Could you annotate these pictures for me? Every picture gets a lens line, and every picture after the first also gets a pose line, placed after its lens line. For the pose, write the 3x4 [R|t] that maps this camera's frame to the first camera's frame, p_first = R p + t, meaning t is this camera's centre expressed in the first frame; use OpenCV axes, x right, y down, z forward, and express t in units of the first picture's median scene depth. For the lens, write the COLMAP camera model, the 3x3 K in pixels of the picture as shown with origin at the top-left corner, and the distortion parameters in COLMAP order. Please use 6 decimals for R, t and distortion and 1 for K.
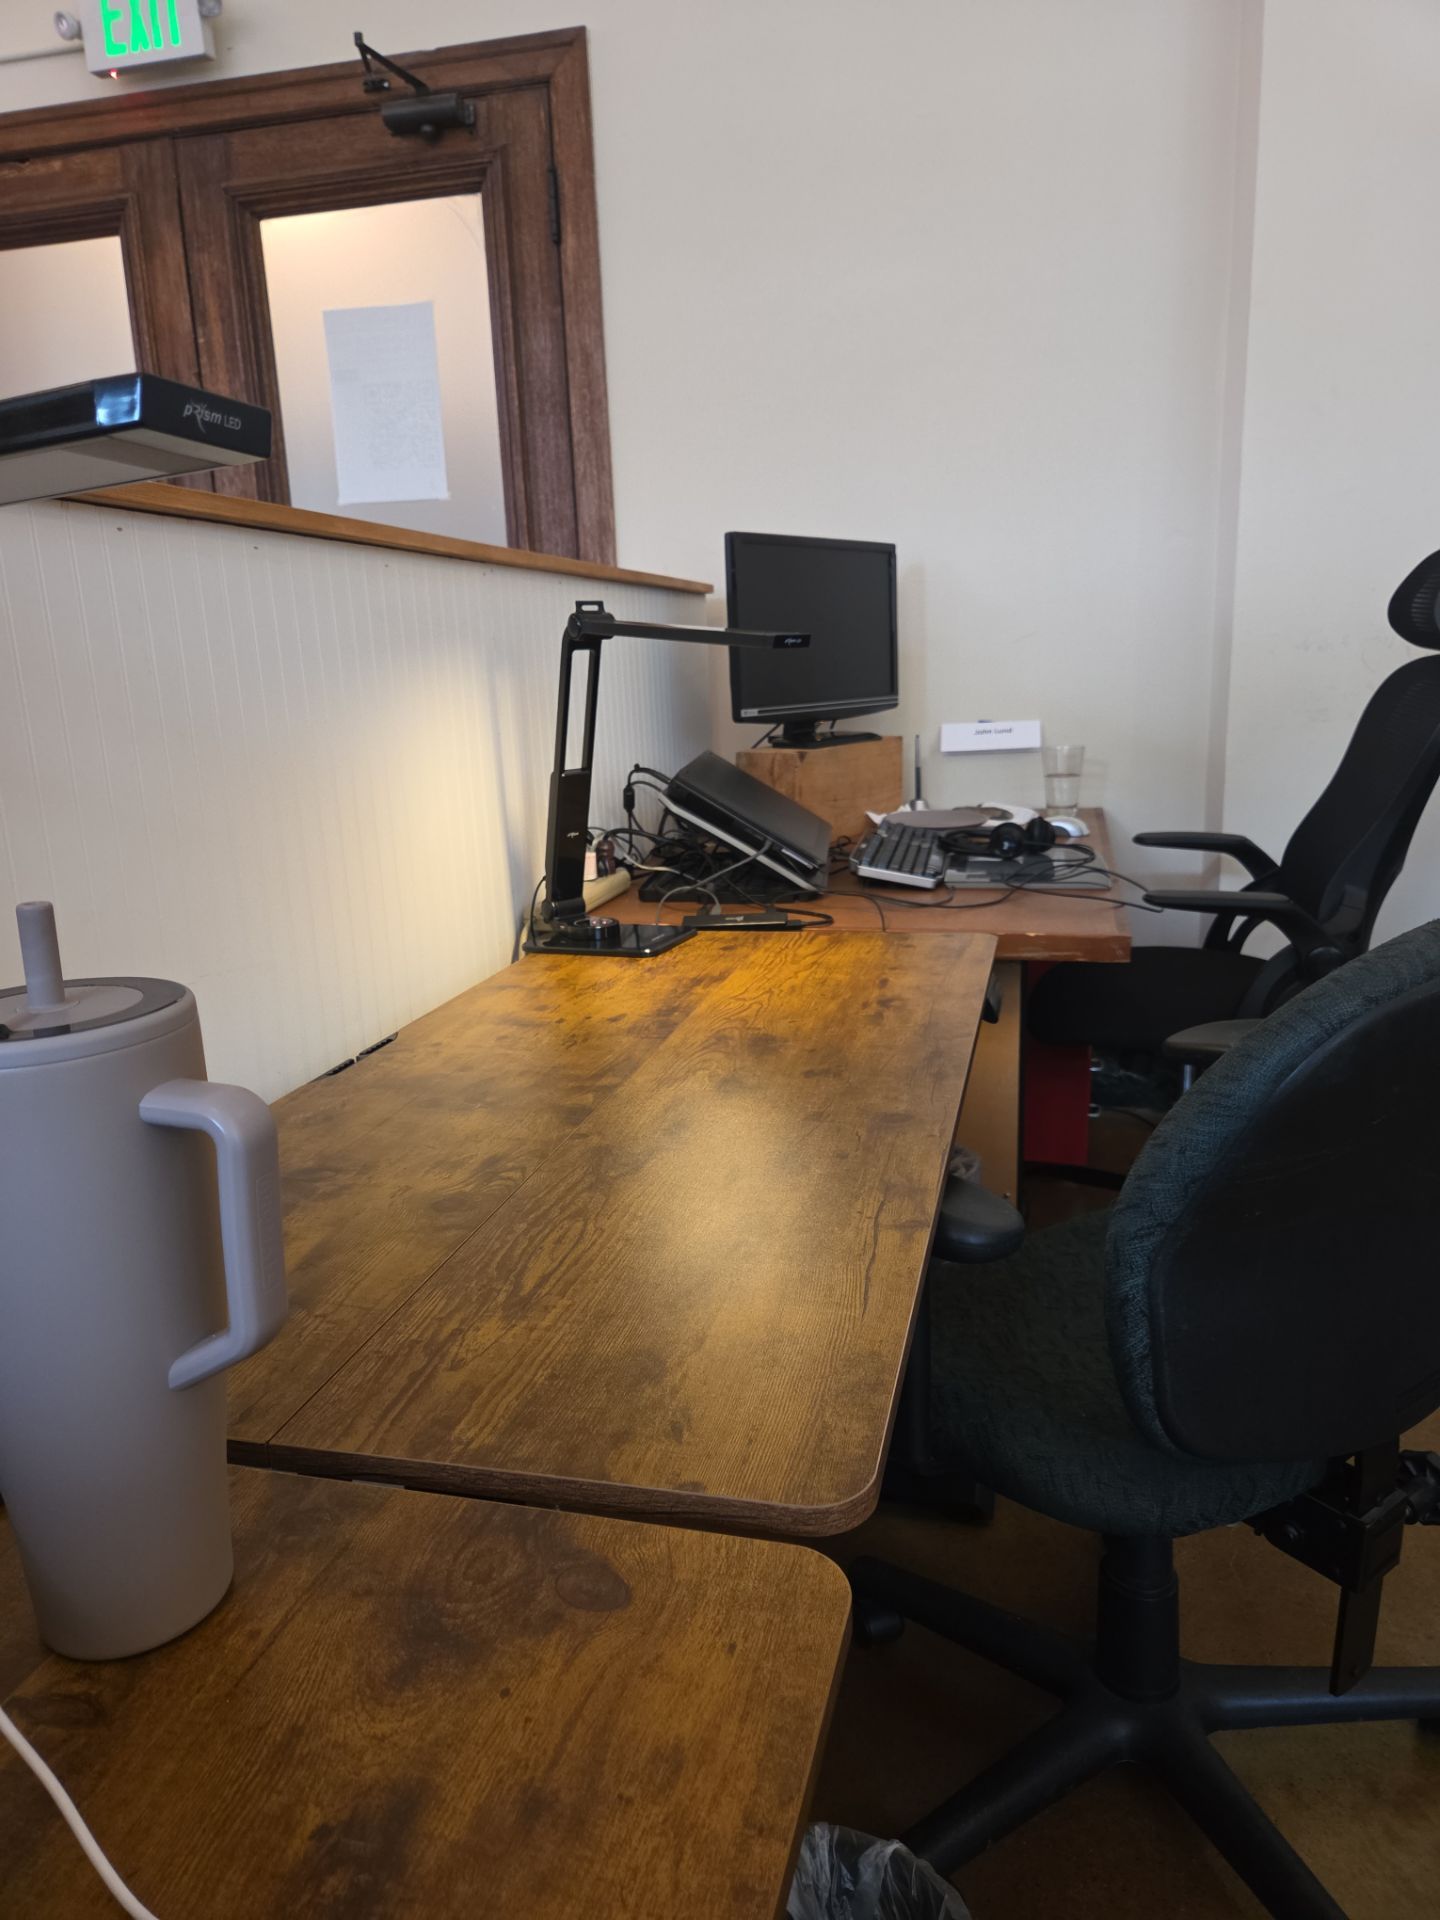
lens RADIAL K [[1280.1, 0, 714.7], [0, 1280.1, 950.2], [0, 0, 1]] dist [0.065049, -0.064344]
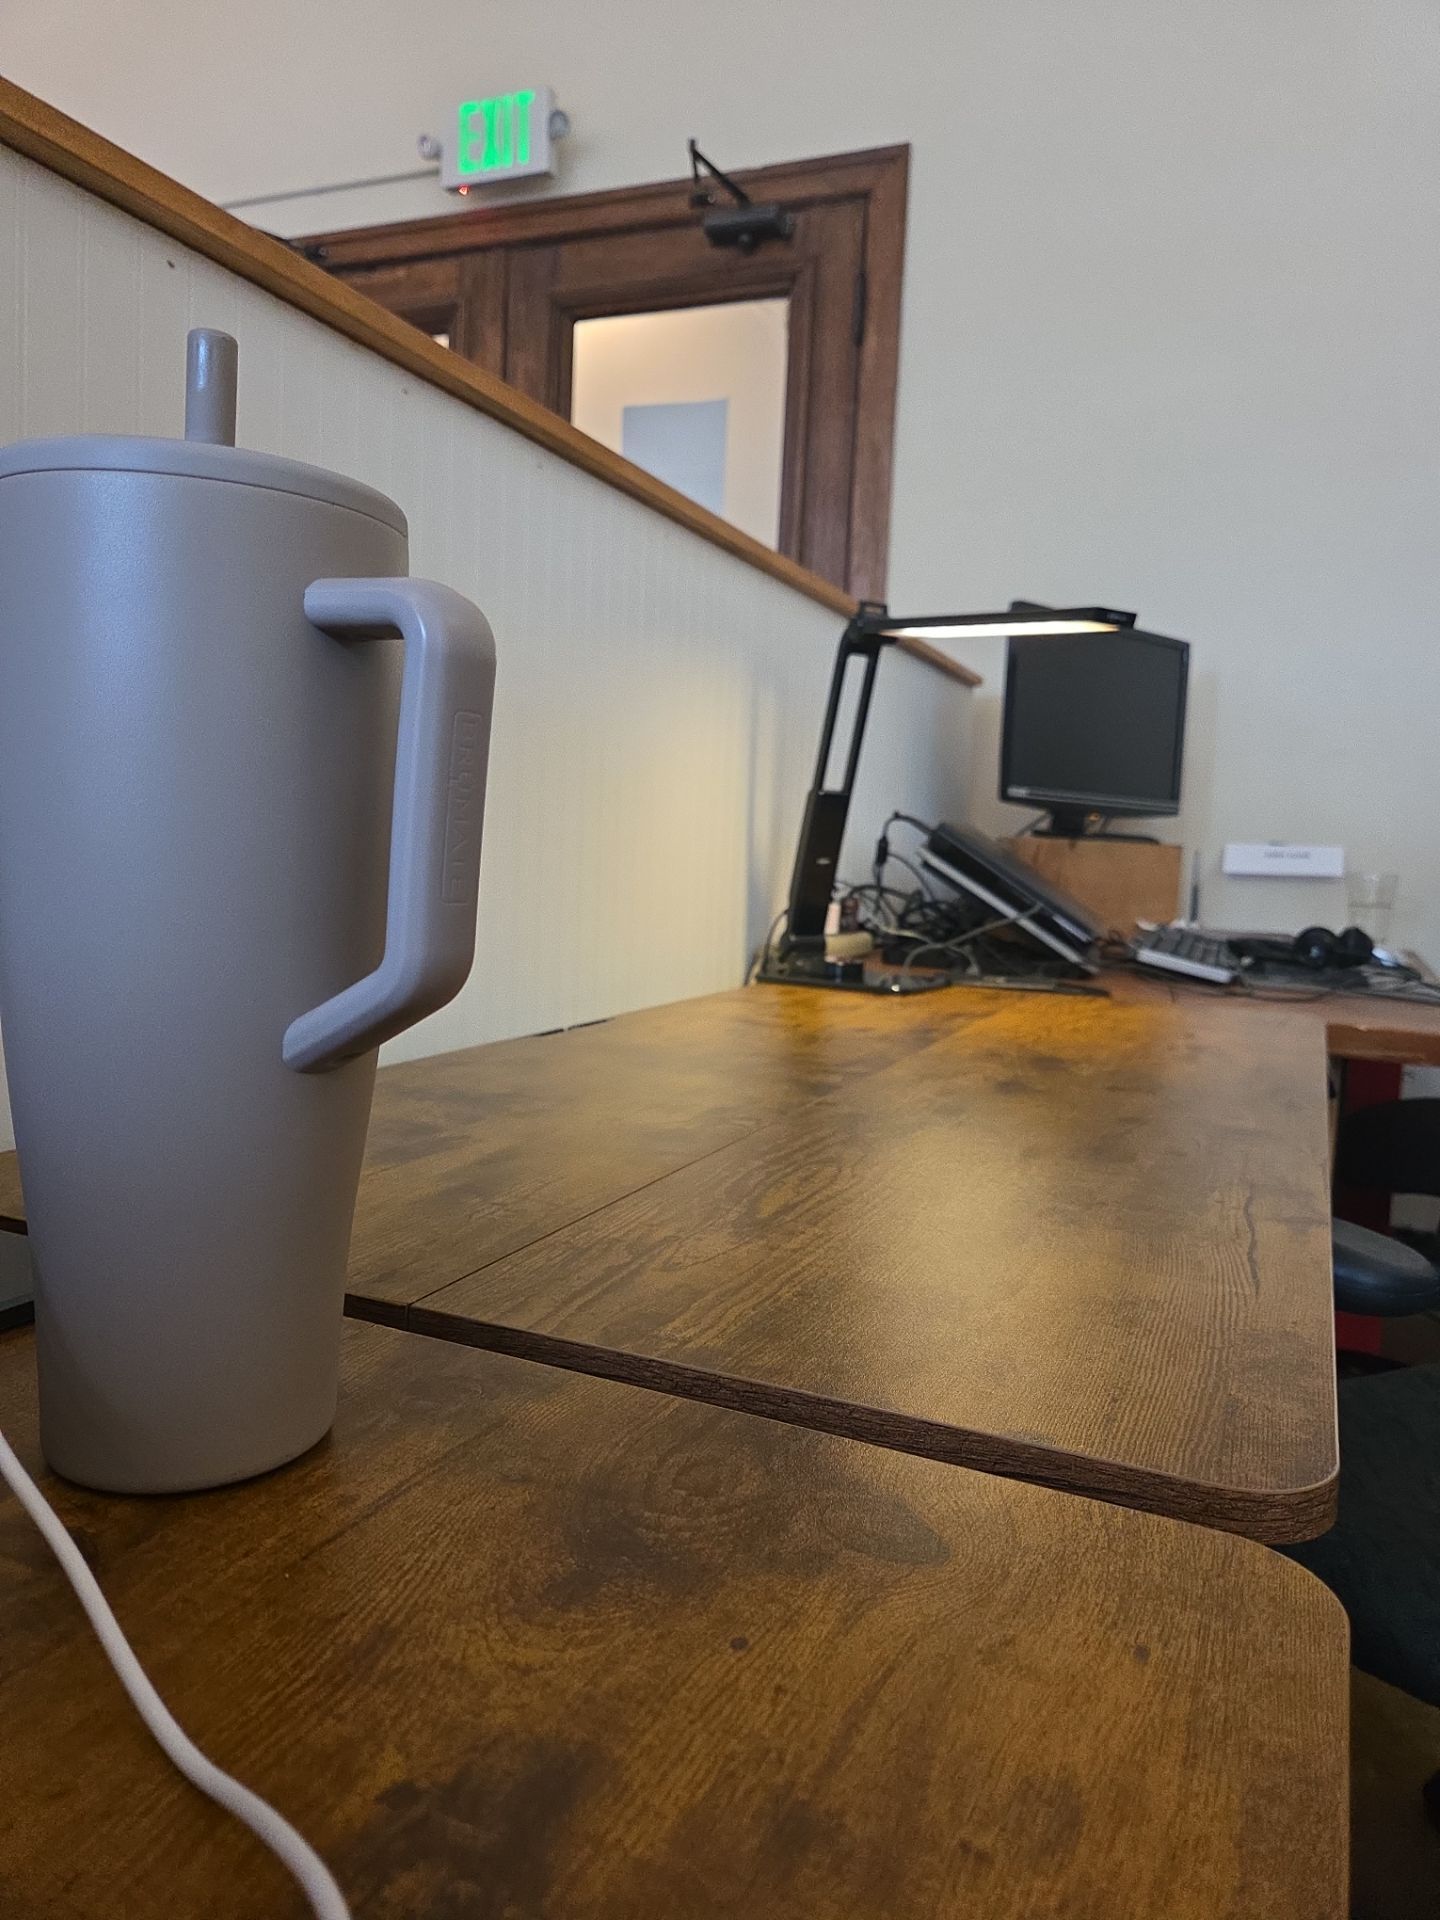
lens RADIAL K [[1296.2, 0, 723.7], [0, 1296.2, 942.9], [0, 0, 1]] dist [0.051832, -0.055450]
pose [[0.982347, 0.098252, -0.159188, -0.060938], [-0.119642, 0.984153, -0.130879, 0.196534], [0.143807, 0.147614, 0.978534, 0.222709]]
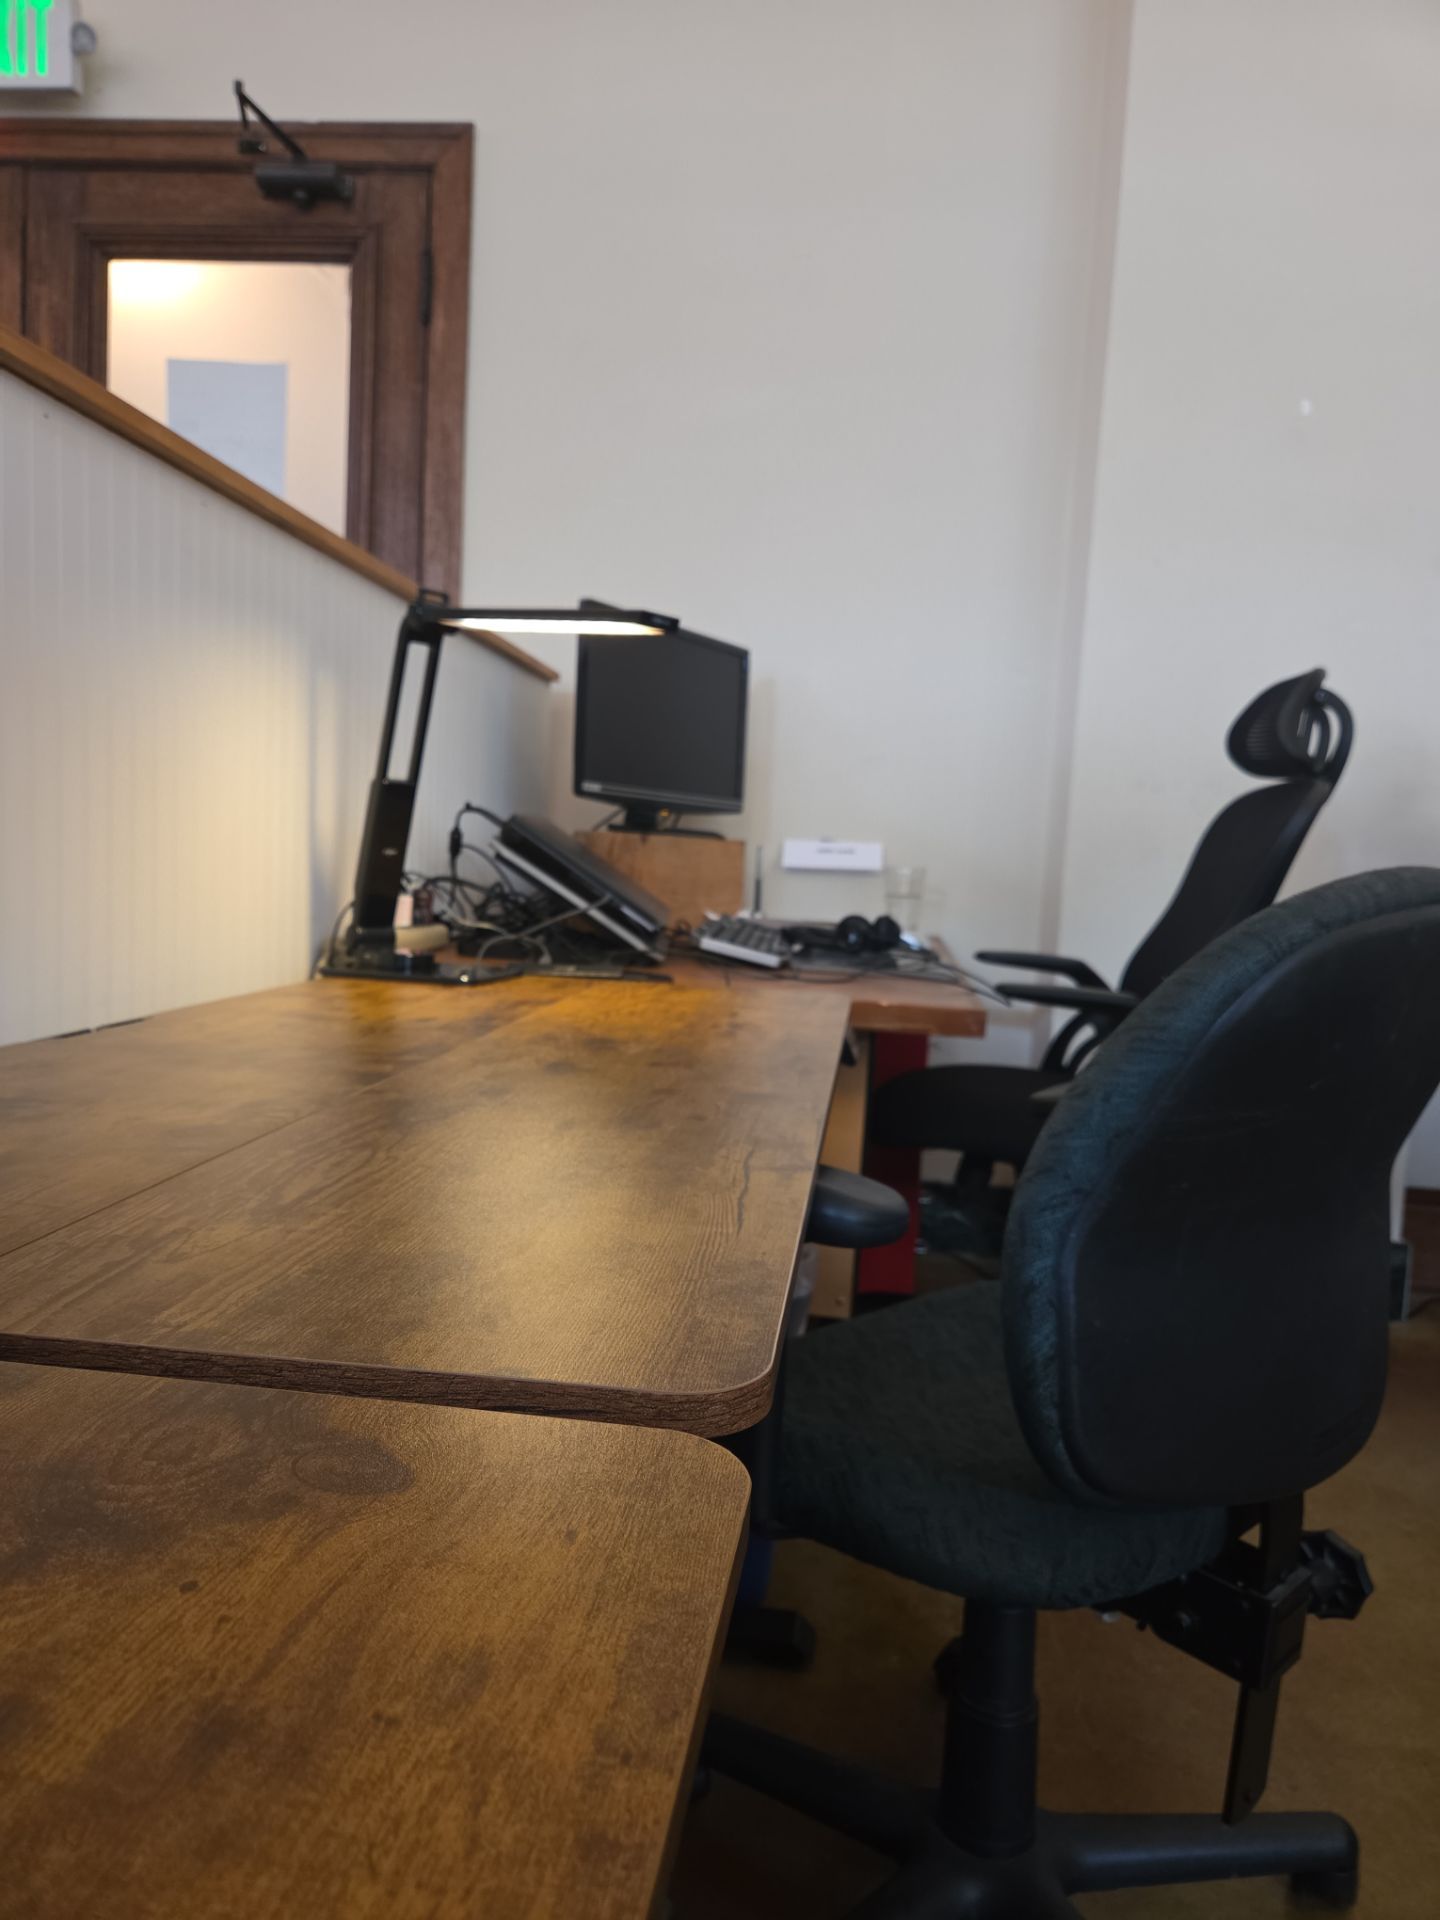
lens RADIAL K [[1296.8, 0, 717.2], [0, 1296.8, 972.1], [0, 0, 1]] dist [0.053335, -0.058528]
pose [[0.986685, 0.080090, 0.141560, -0.017095], [-0.061328, 0.989316, -0.132260, 0.203638], [-0.150640, 0.121818, 0.981054, 0.192611]]
